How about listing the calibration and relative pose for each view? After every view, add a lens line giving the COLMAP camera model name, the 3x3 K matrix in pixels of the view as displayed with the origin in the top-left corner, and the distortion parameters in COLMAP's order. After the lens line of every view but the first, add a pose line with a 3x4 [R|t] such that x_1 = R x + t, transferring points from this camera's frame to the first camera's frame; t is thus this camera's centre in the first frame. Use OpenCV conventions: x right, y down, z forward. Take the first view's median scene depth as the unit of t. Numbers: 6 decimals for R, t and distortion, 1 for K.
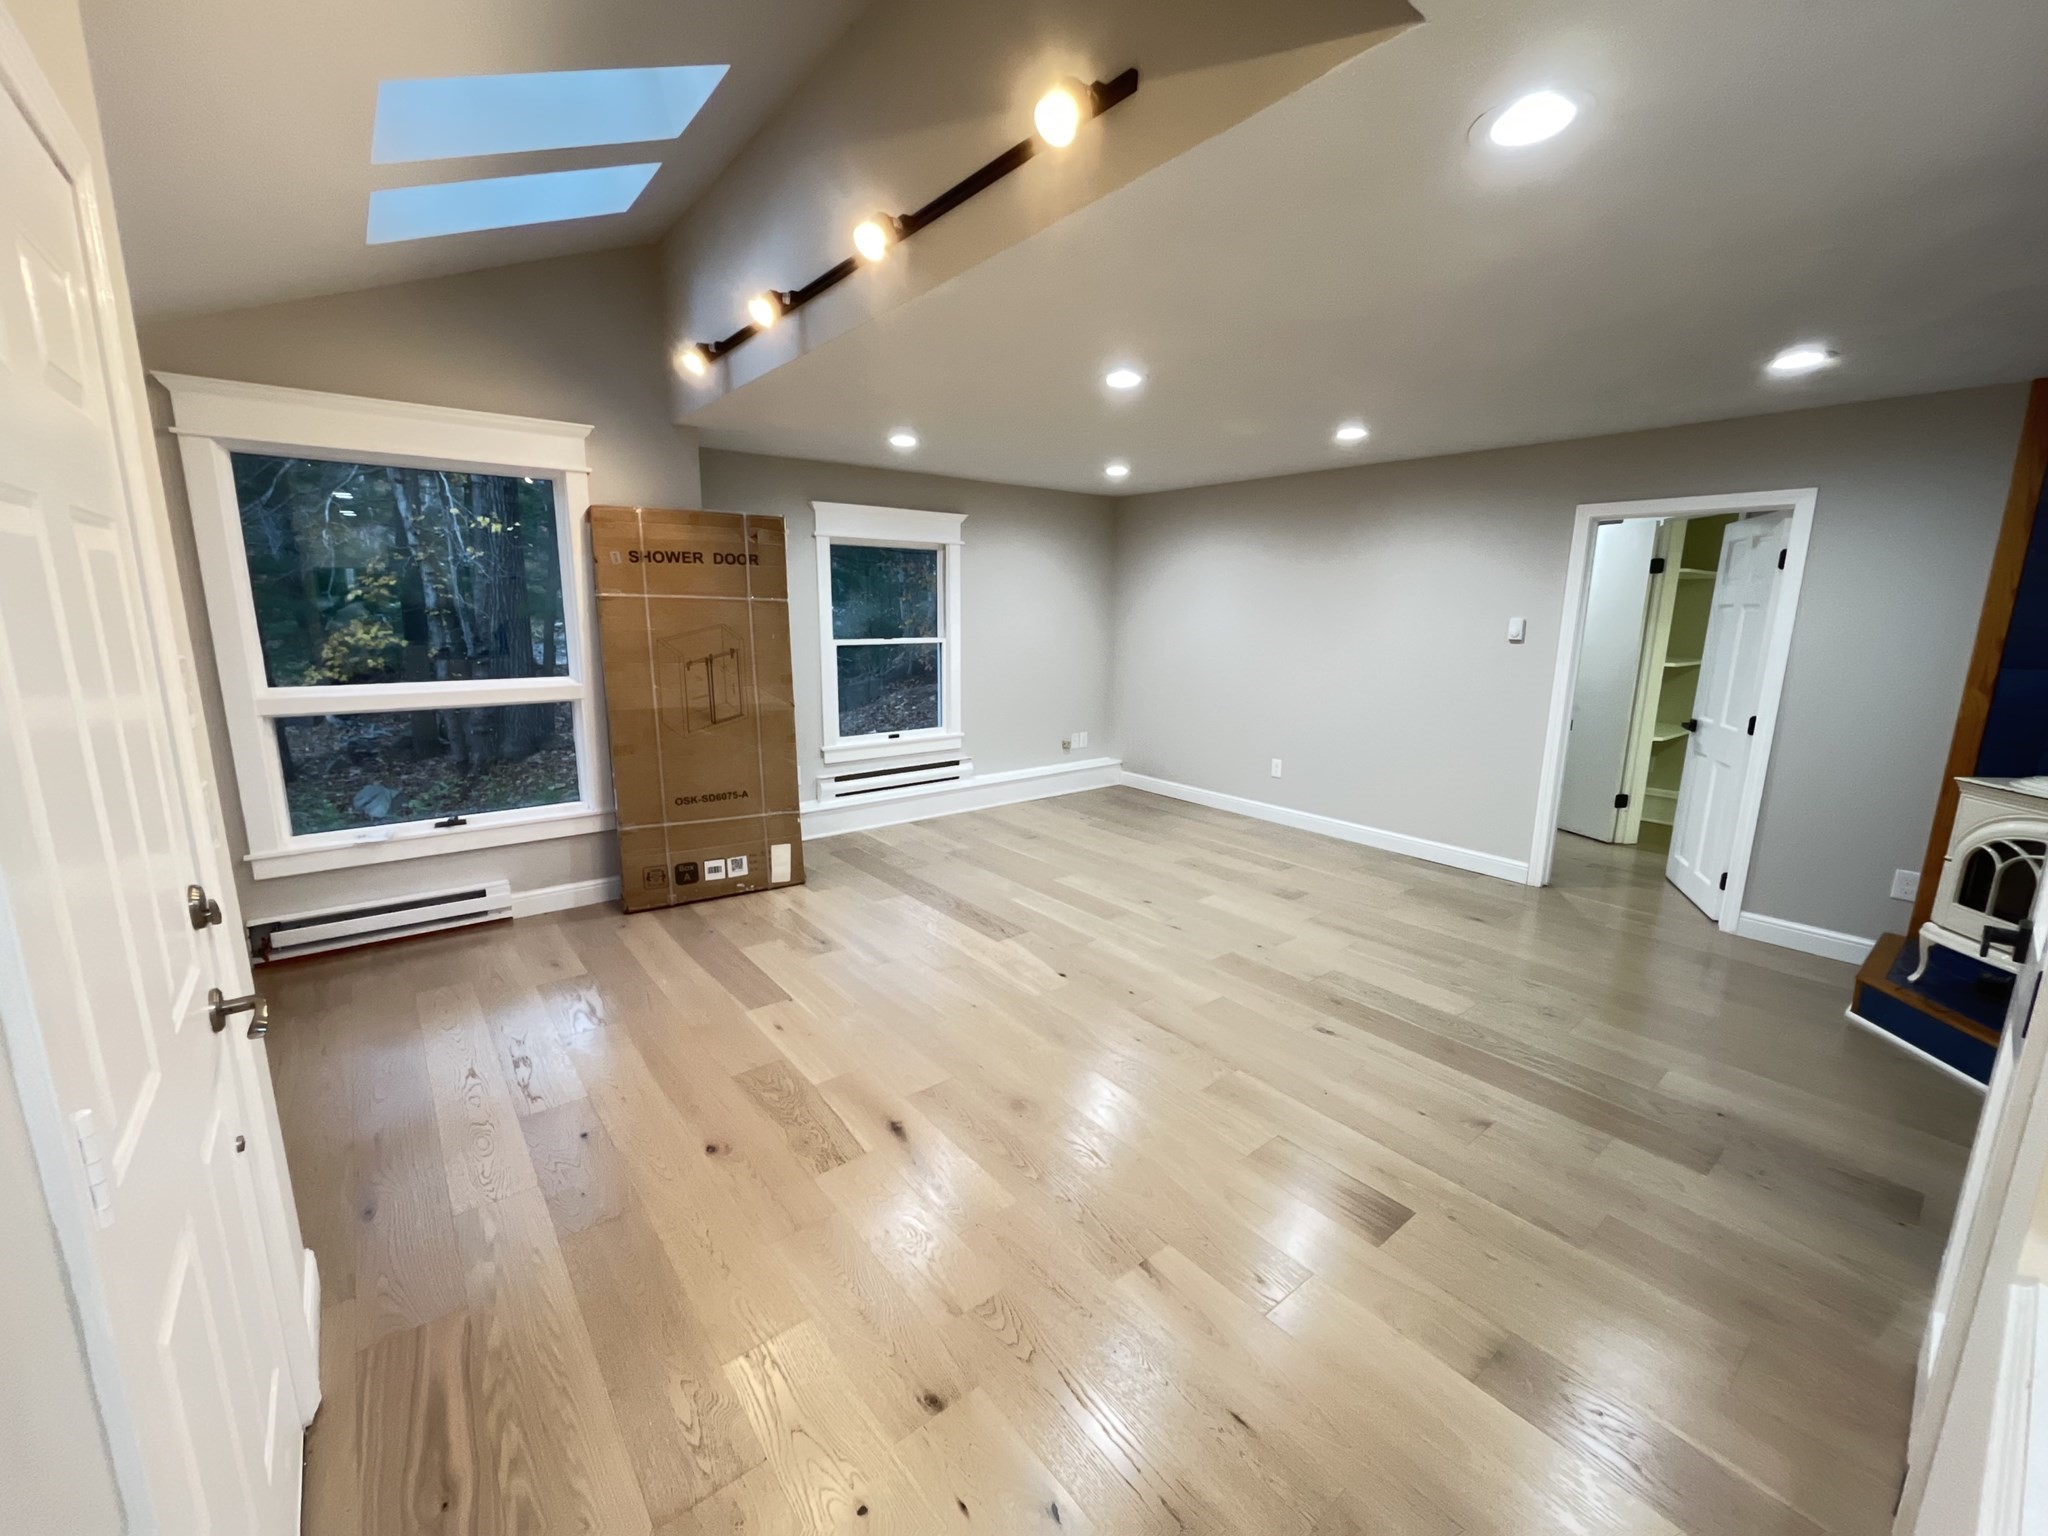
lens RADIAL K [[829.6, 0, 1017.2], [0, 829.6, 764.7], [0, 0, 1]] dist [-0.003146, -0.000291]
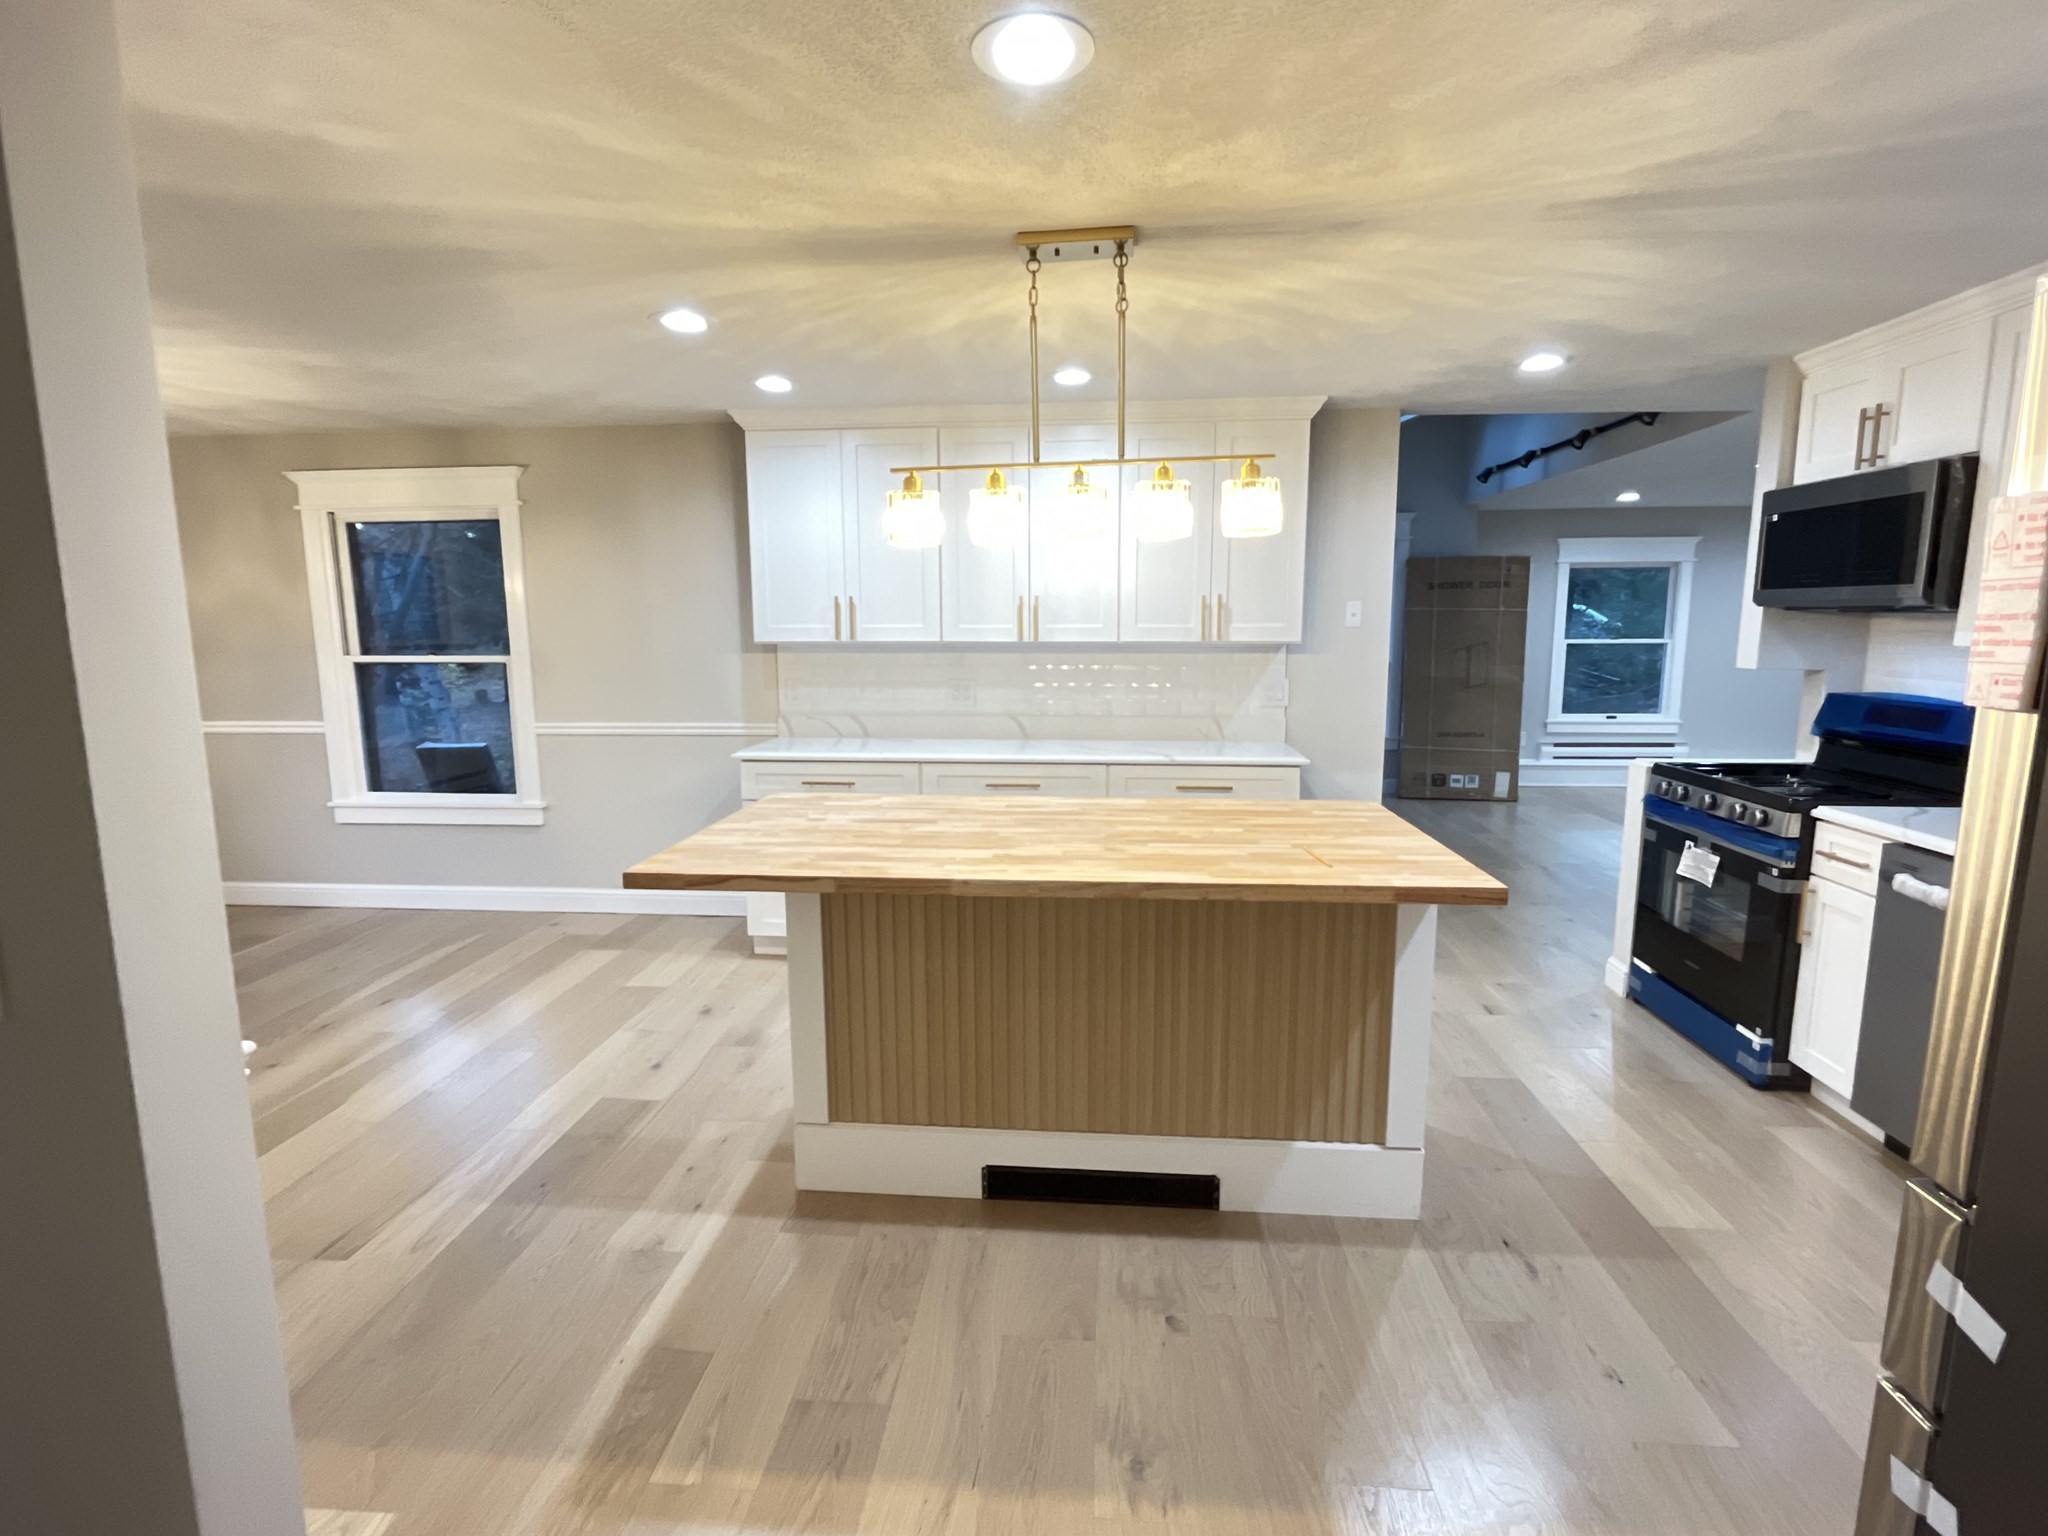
lens RADIAL K [[990.3, 0, 1020.0], [0, 990.3, 768.5], [0, 0, 1]] dist [0.000793, -0.000354]
pose [[0.724950, 0.087979, -0.683160, 0.325490], [-0.118199, 0.992987, 0.002450, 0.202096], [0.678584, 0.078973, 0.730265, -0.963289]]
